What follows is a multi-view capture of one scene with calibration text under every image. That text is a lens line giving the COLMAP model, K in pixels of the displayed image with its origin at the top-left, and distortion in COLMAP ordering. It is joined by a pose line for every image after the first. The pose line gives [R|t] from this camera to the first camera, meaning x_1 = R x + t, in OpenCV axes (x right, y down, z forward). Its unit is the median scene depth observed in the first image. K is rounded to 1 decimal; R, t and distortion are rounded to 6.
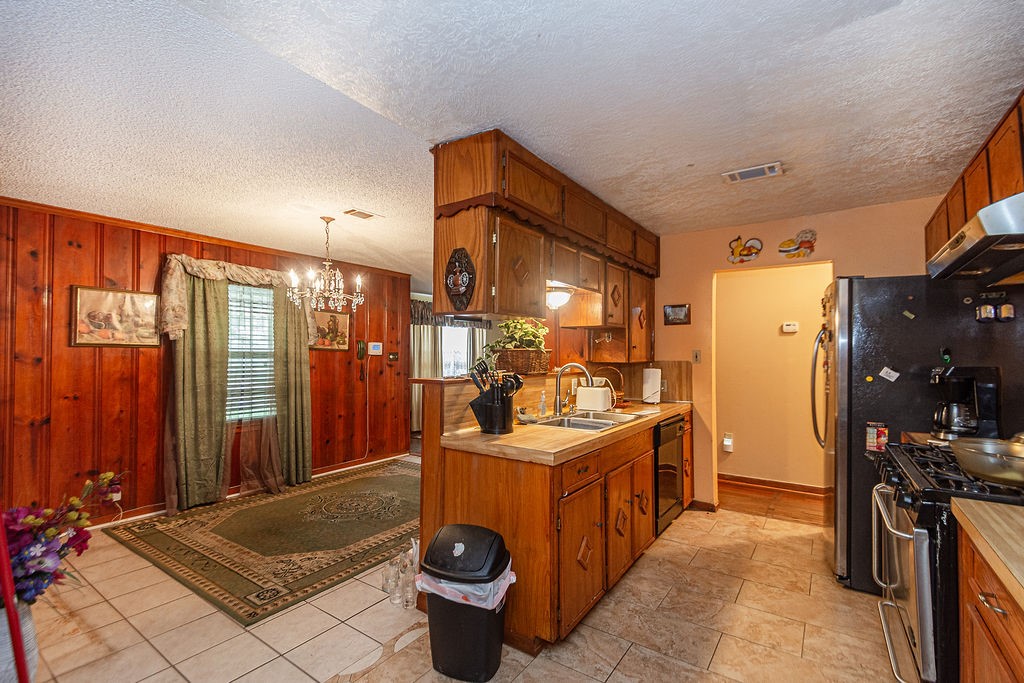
lens RADIAL K [[457.2, 0, 510.1], [0, 457.2, 343.3], [0, 0, 1]] dist [0.009278, -0.005022]
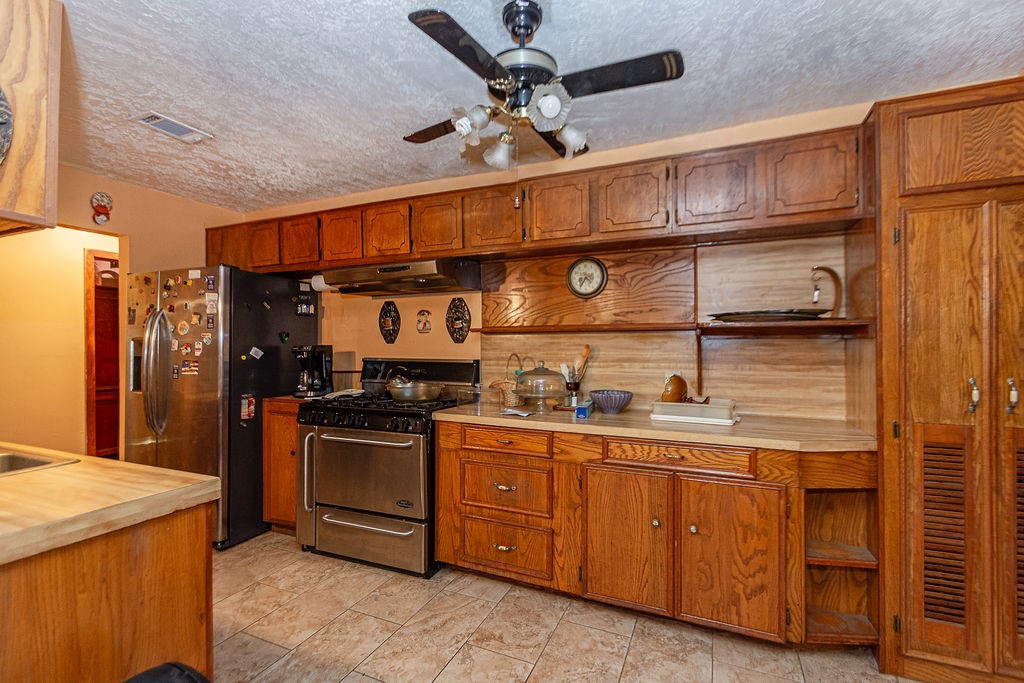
lens RADIAL K [[457.2, 0, 517.5], [0, 457.2, 341.2], [0, 0, 1]] dist [0.009278, -0.005022]
pose [[-0.207725, 0.006159, 0.978168, -0.373077], [-0.021038, 0.999721, -0.010762, 0.025835], [-0.977961, -0.022814, -0.207537, 0.429893]]
